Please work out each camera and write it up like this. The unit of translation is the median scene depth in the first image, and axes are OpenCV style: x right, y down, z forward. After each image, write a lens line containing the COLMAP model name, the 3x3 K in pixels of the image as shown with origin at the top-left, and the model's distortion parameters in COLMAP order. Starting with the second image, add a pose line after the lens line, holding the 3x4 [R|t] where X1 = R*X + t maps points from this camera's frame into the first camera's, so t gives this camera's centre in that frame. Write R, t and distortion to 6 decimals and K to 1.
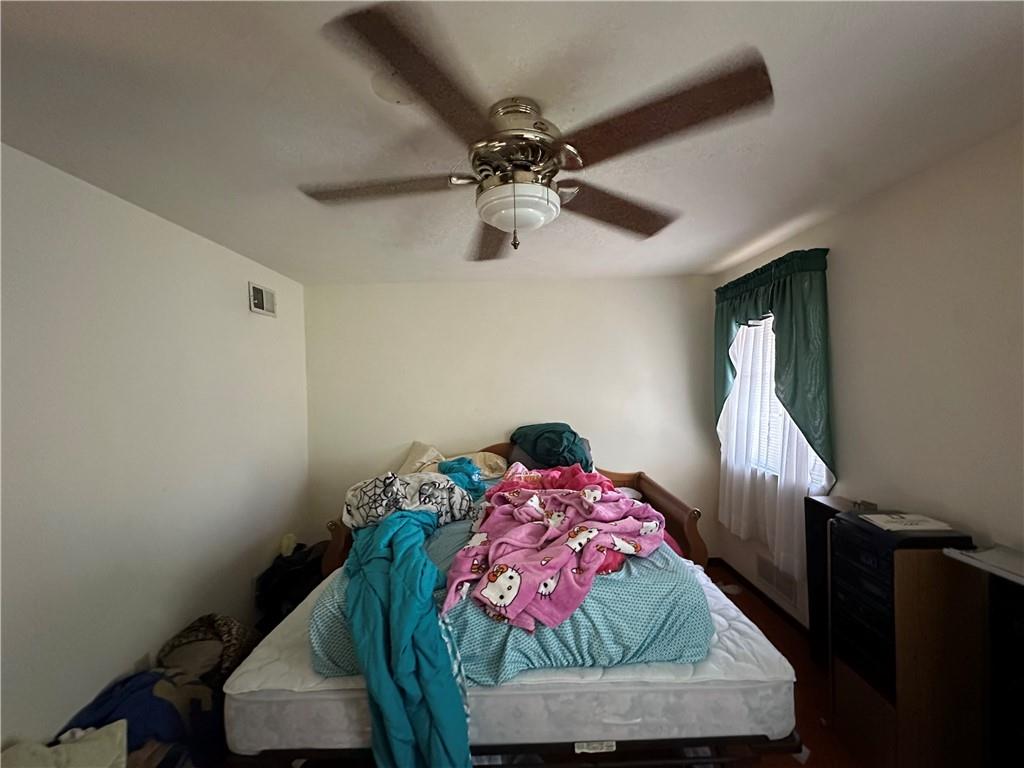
lens RADIAL K [[407.3, 0, 512.0], [0, 407.3, 385.1], [0, 0, 1]] dist [-0.004433, 0.001460]
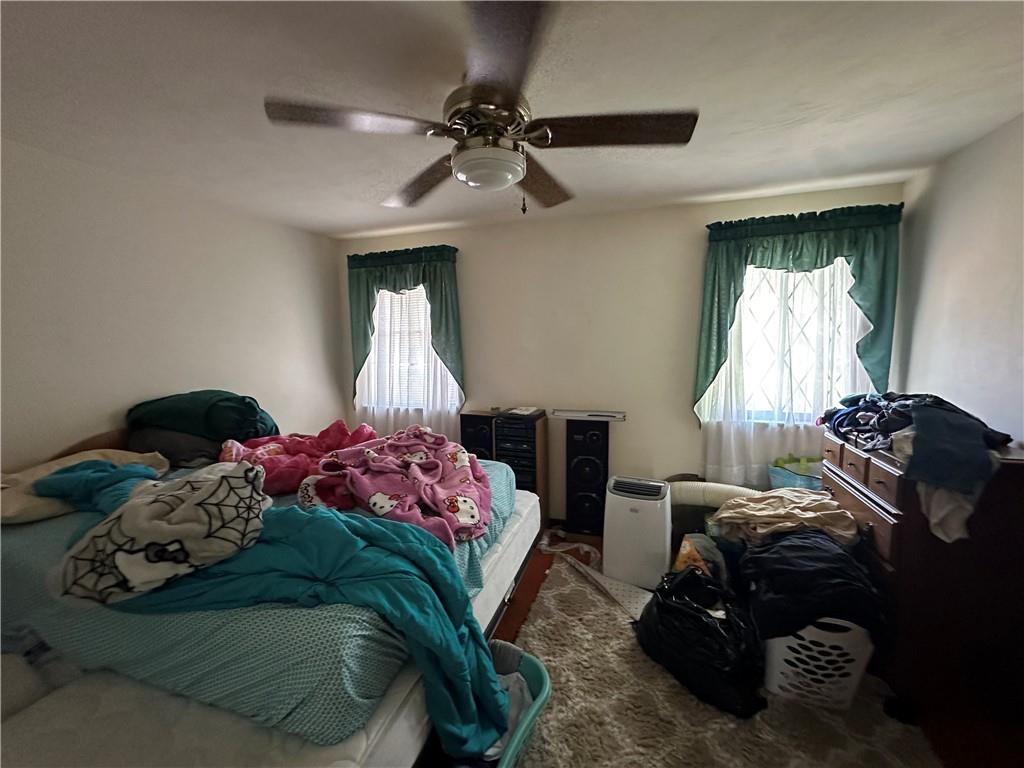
lens RADIAL K [[407.3, 0, 509.1], [0, 407.3, 382.2], [0, 0, 1]] dist [-0.004433, 0.001460]
pose [[0.324776, -0.082167, 0.942215, -0.608453], [0.017829, 0.996574, 0.080762, 0.036558], [-0.945623, -0.009431, 0.325129, 0.322958]]
